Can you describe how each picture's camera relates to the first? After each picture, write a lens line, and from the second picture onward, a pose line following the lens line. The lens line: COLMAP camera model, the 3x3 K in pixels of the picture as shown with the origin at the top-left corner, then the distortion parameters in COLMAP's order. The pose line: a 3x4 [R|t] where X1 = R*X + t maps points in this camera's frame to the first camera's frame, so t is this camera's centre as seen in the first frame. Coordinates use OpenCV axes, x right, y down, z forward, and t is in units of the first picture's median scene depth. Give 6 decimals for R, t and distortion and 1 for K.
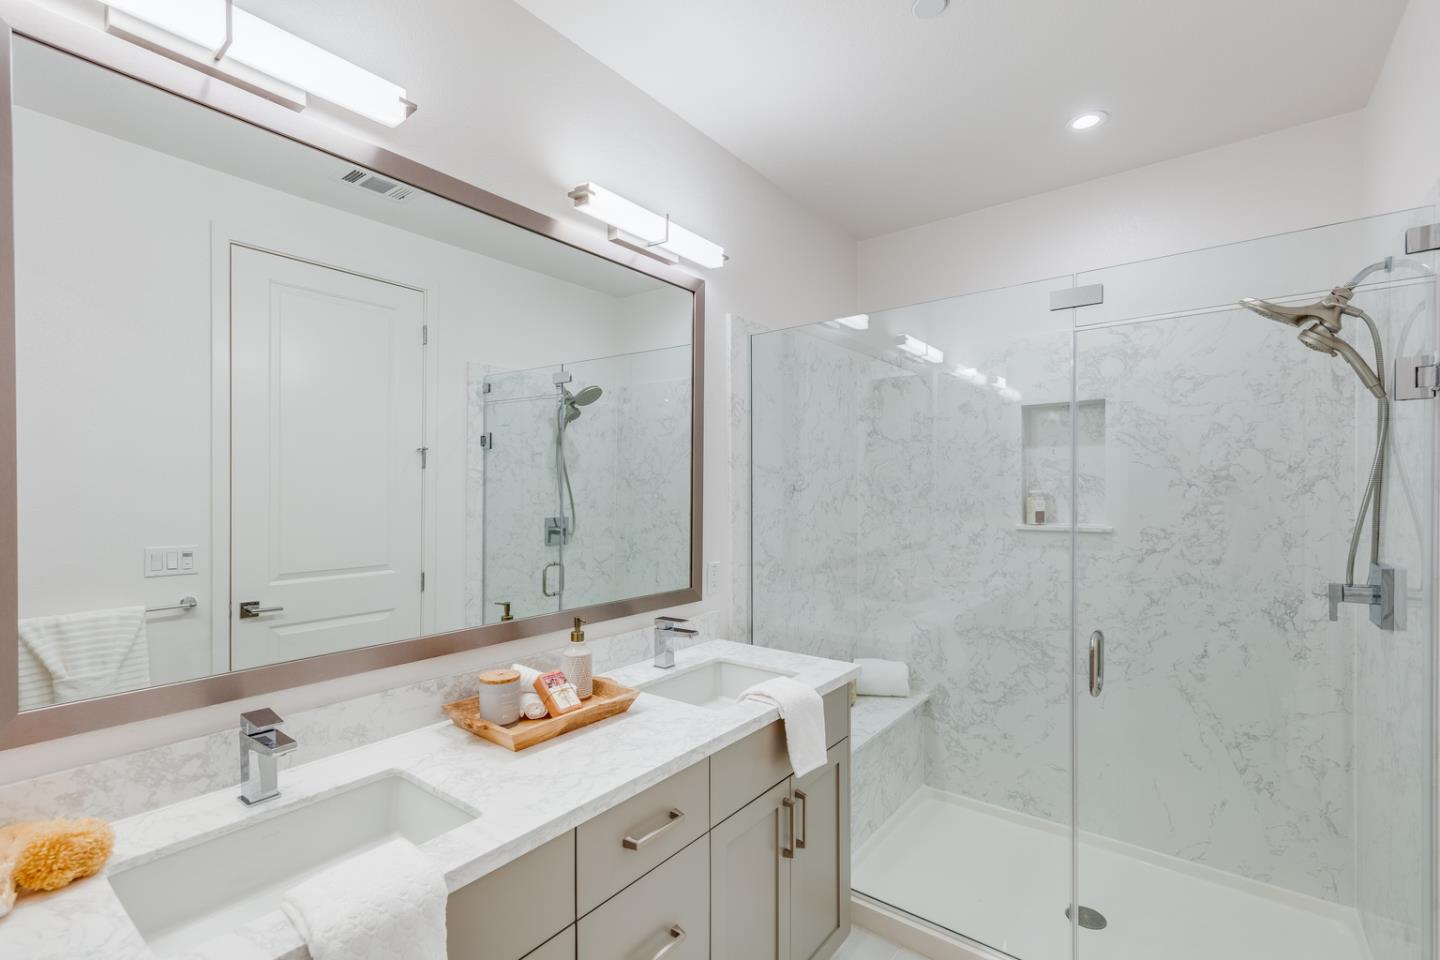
lens RADIAL K [[646.1, 0, 699.0], [0, 646.1, 487.6], [0, 0, 1]] dist [0.000428, -0.000124]
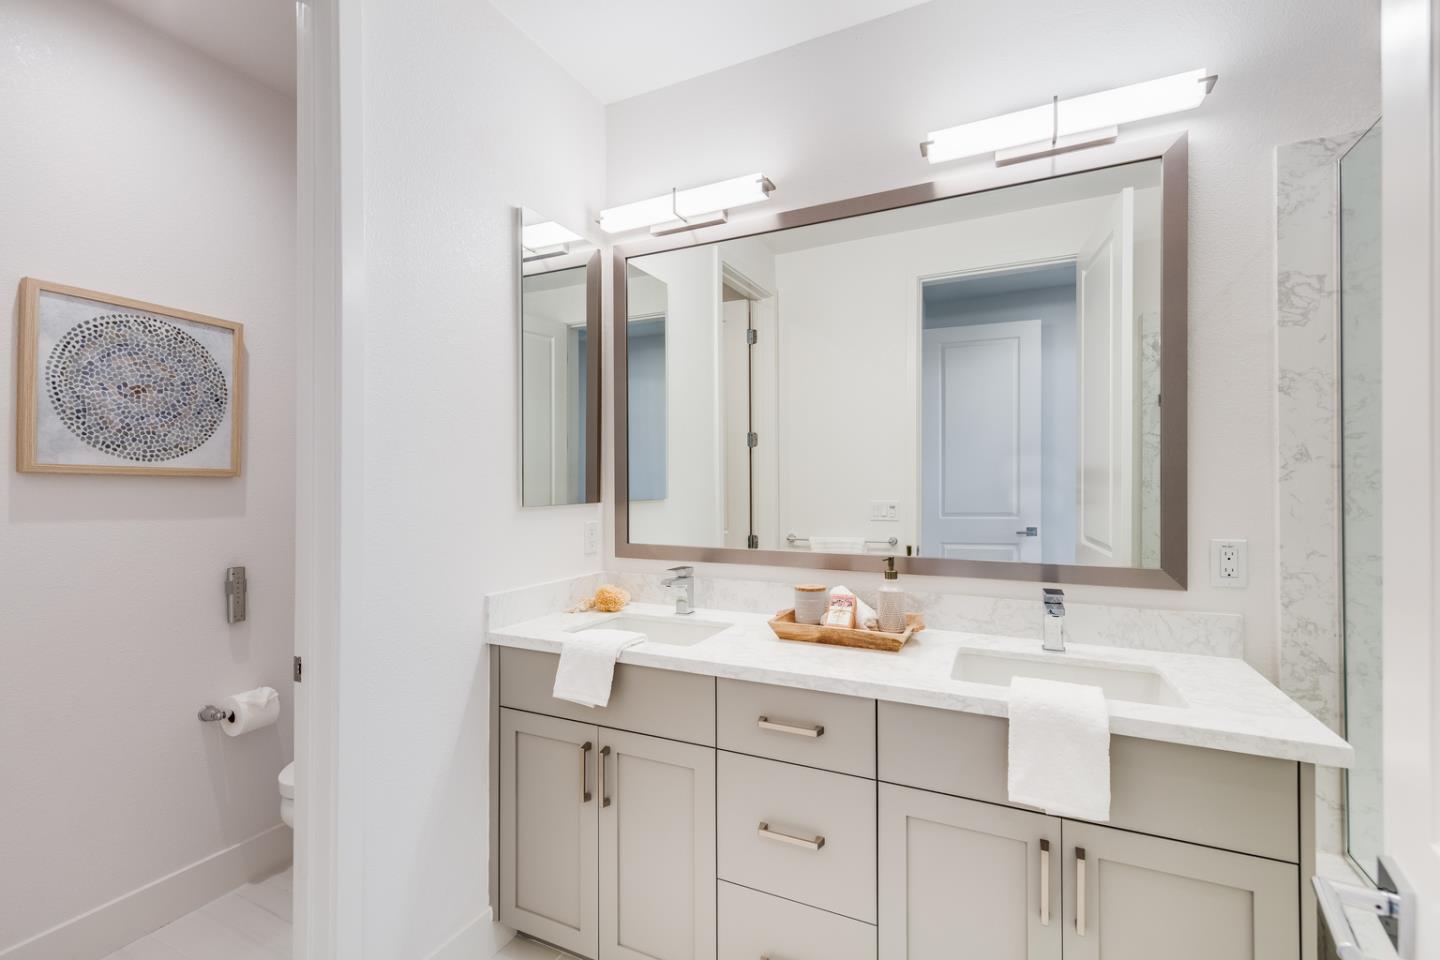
lens RADIAL K [[631.7, 0, 720.0], [0, 631.7, 480.0], [0, 0, 1]] dist [0.003364, 0.000176]
pose [[0.213926, -0.007680, -0.976820, 0.651258], [0.005786, 0.999962, -0.006595, 0.066181], [0.976833, -0.004241, 0.213962, 0.421179]]
